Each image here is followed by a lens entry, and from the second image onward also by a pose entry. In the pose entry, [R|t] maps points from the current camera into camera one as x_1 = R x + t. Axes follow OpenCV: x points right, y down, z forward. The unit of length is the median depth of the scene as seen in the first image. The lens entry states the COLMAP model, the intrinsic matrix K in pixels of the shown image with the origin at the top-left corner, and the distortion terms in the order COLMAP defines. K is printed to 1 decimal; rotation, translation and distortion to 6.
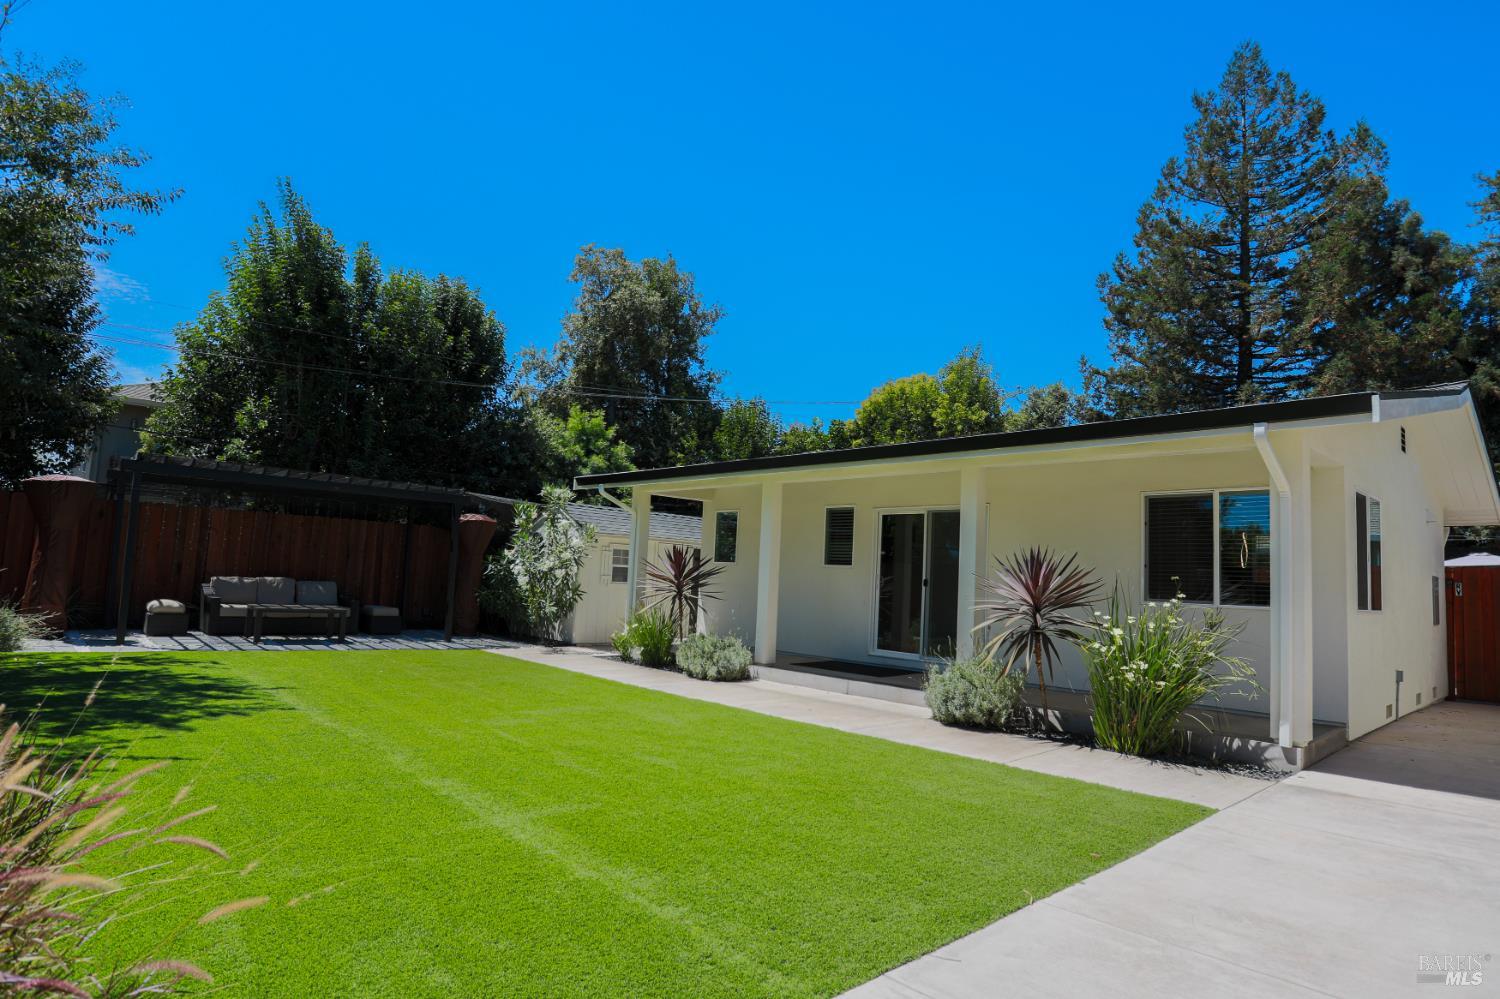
lens RADIAL K [[835.9, 0, 737.6], [0, 835.9, 502.0], [0, 0, 1]] dist [-0.075524, 0.036454]
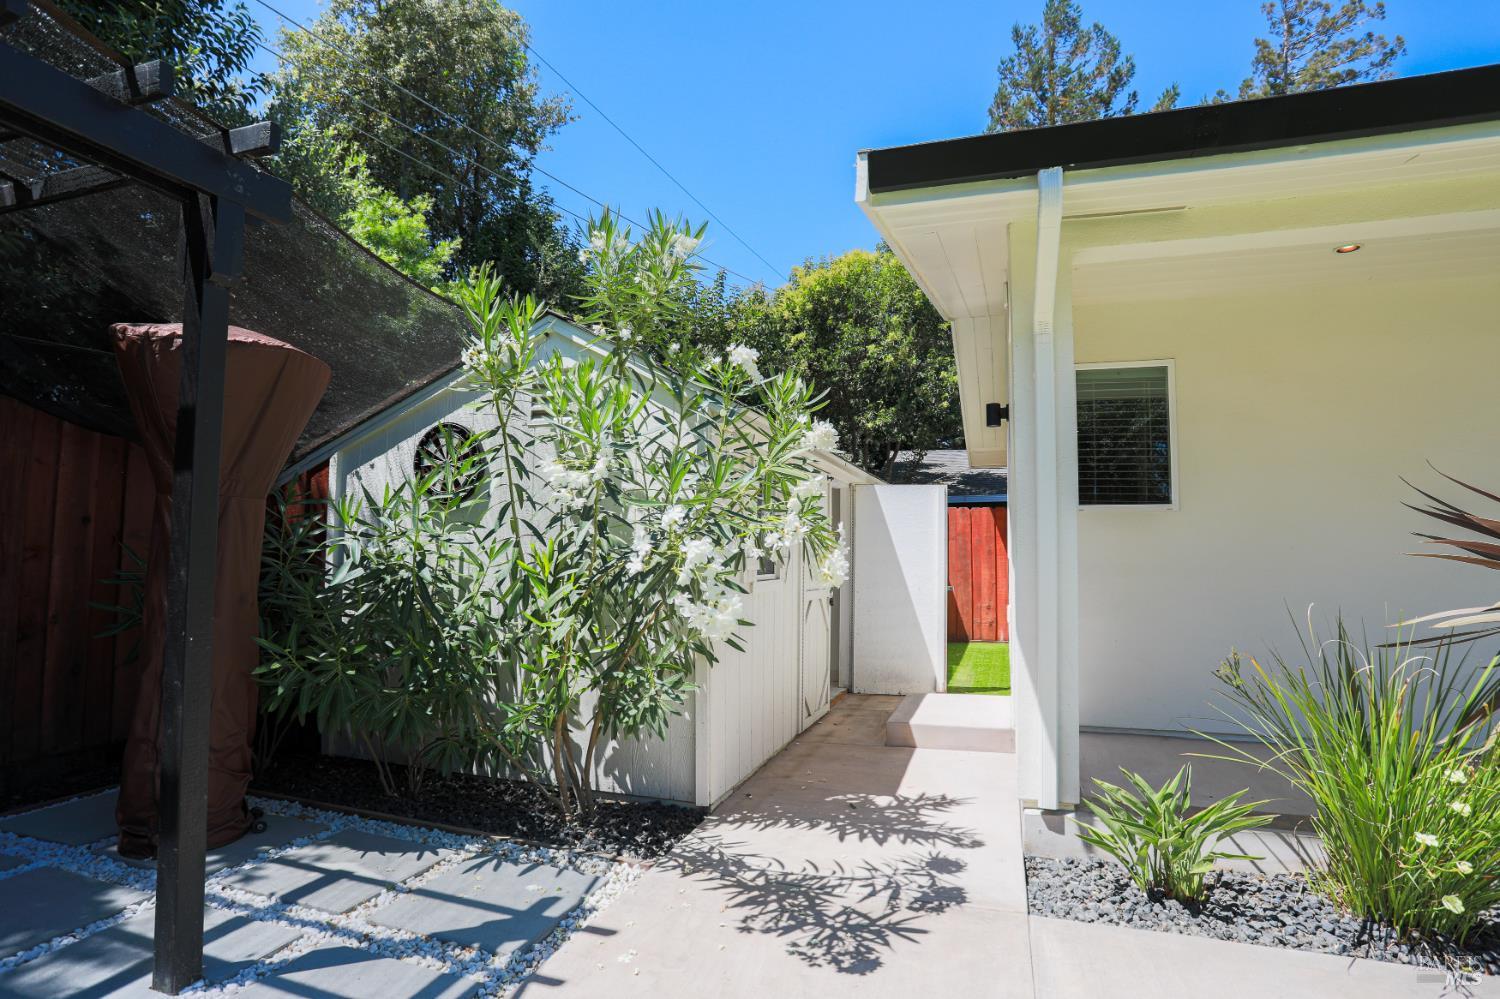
lens RADIAL K [[778.3, 0, 744.1], [0, 778.3, 517.4], [0, 0, 1]] dist [-0.043296, 0.031182]
pose [[0.878258, -0.016903, 0.477889, -0.320134], [-0.011405, 0.998350, 0.056273, 0.059692], [-0.478052, -0.054873, 0.876616, 0.797035]]
